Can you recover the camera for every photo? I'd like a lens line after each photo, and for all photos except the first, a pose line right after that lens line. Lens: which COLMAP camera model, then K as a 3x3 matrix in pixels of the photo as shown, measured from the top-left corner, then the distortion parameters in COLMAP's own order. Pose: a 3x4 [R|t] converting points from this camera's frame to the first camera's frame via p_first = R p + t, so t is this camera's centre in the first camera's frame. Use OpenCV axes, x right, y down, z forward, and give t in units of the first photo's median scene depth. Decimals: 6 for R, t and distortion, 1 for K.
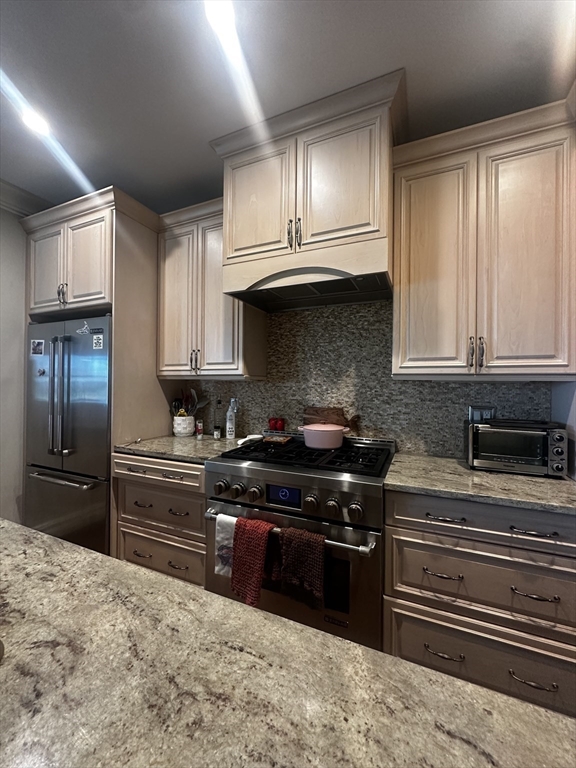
lens RADIAL K [[305.2, 0, 290.0], [0, 305.2, 382.2], [0, 0, 1]] dist [-0.002322, 0.000912]
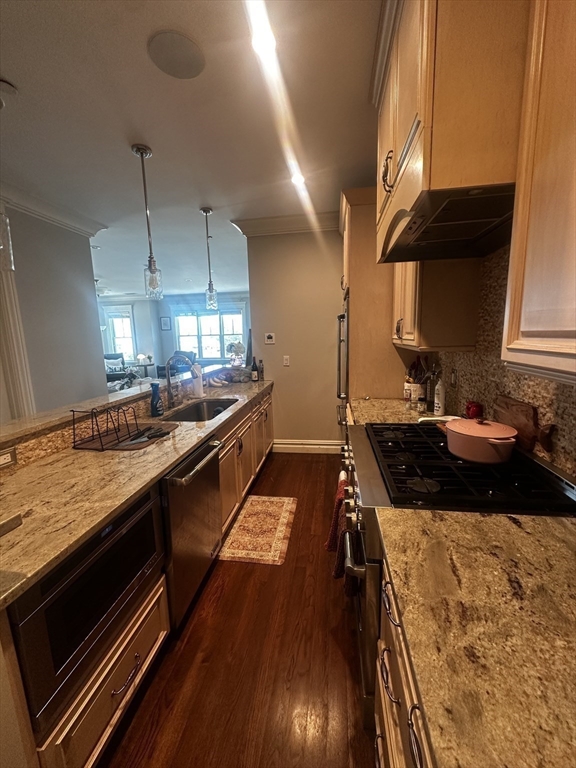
lens RADIAL K [[305.2, 0, 288.4], [0, 305.2, 384.0], [0, 0, 1]] dist [-0.002322, 0.000912]
pose [[0.264046, 0.138987, -0.954443, 1.039283], [0.034327, 0.987582, 0.153309, -0.112411], [0.963899, -0.073244, 0.255996, 0.689297]]
